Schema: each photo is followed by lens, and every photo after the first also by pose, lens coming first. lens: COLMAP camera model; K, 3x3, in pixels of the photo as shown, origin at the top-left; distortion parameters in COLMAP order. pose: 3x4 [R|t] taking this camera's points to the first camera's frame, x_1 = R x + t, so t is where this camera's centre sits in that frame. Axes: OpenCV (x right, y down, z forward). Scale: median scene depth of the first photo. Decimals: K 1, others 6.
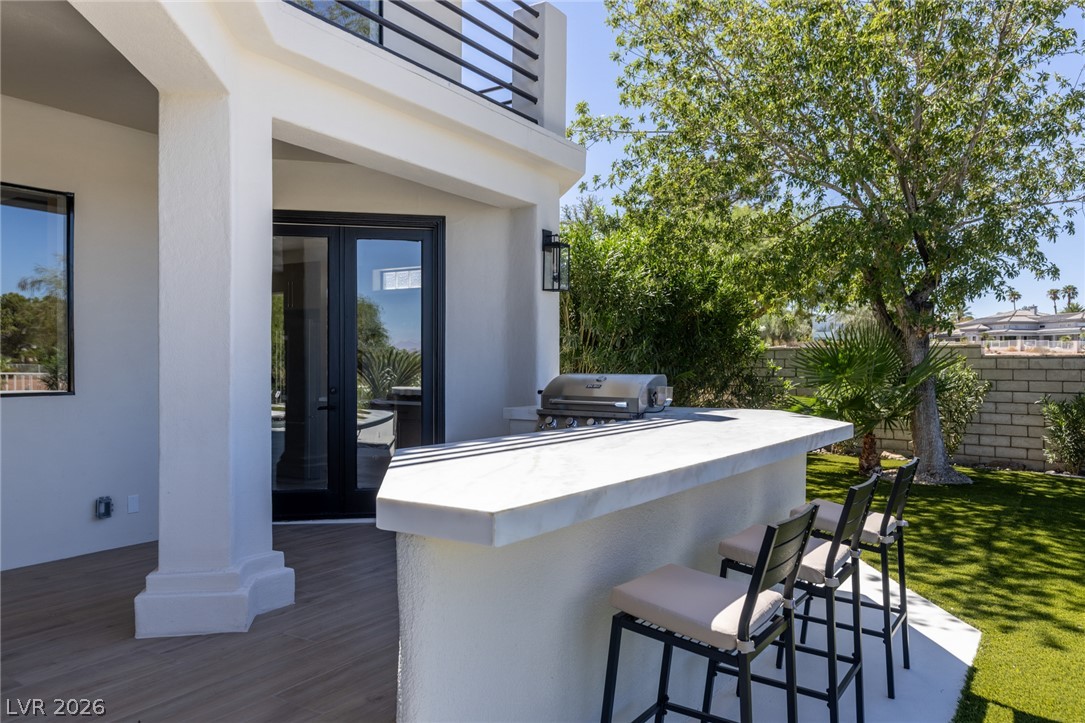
lens RADIAL K [[772.4, 0, 544.0], [0, 772.4, 361.6], [0, 0, 1]] dist [-0.038011, 0.000226]
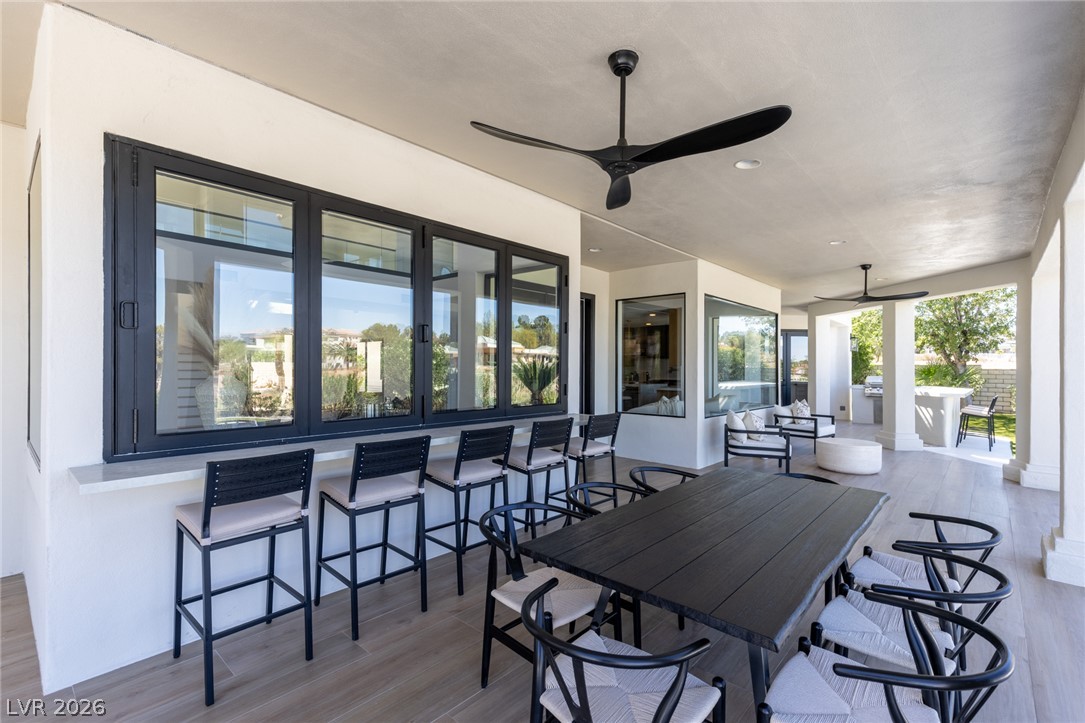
lens RADIAL K [[489.2, 0, 539.4], [0, 489.2, 361.9], [0, 0, 1]] dist [-0.002631, 0.001727]
pose [[0.989273, 0.006435, -0.145940, -0.749027], [-0.006559, 0.999978, -0.000373, -0.025385], [0.145934, 0.001326, 0.989293, -0.955796]]
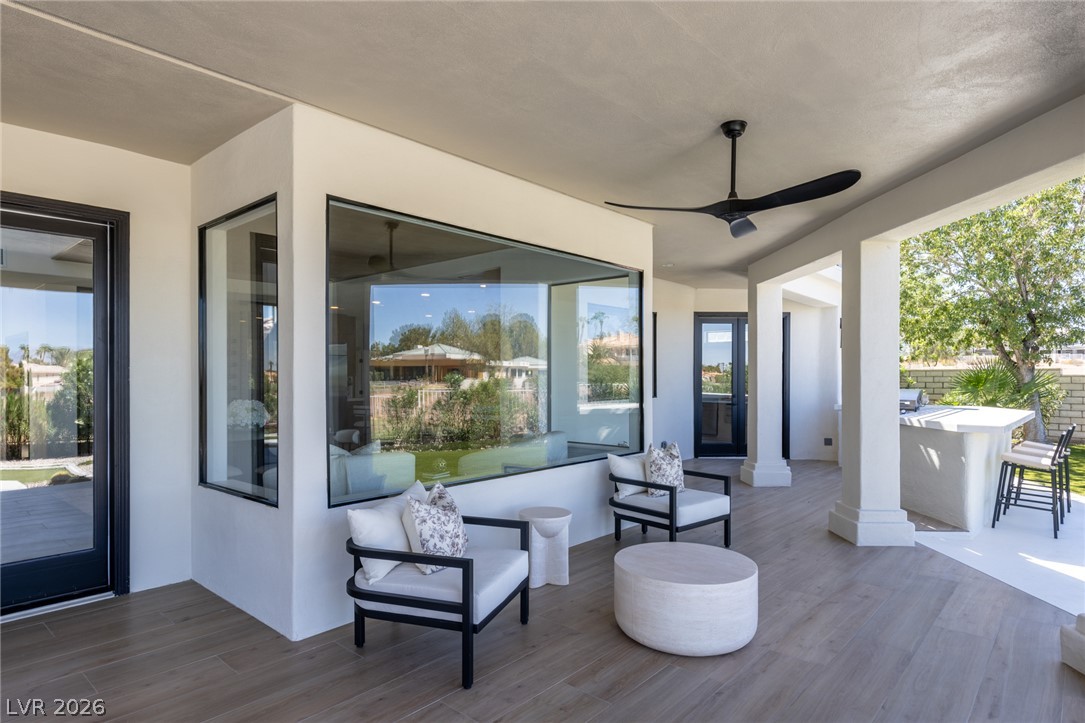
lens RADIAL K [[615.8, 0, 534.4], [0, 615.8, 379.2], [0, 0, 1]] dist [0.006260, 0.001666]
pose [[0.991521, -0.002793, -0.129917, -0.433886], [0.004359, 0.999921, 0.011771, -0.023150], [0.129874, -0.012237, 0.991455, -0.537117]]
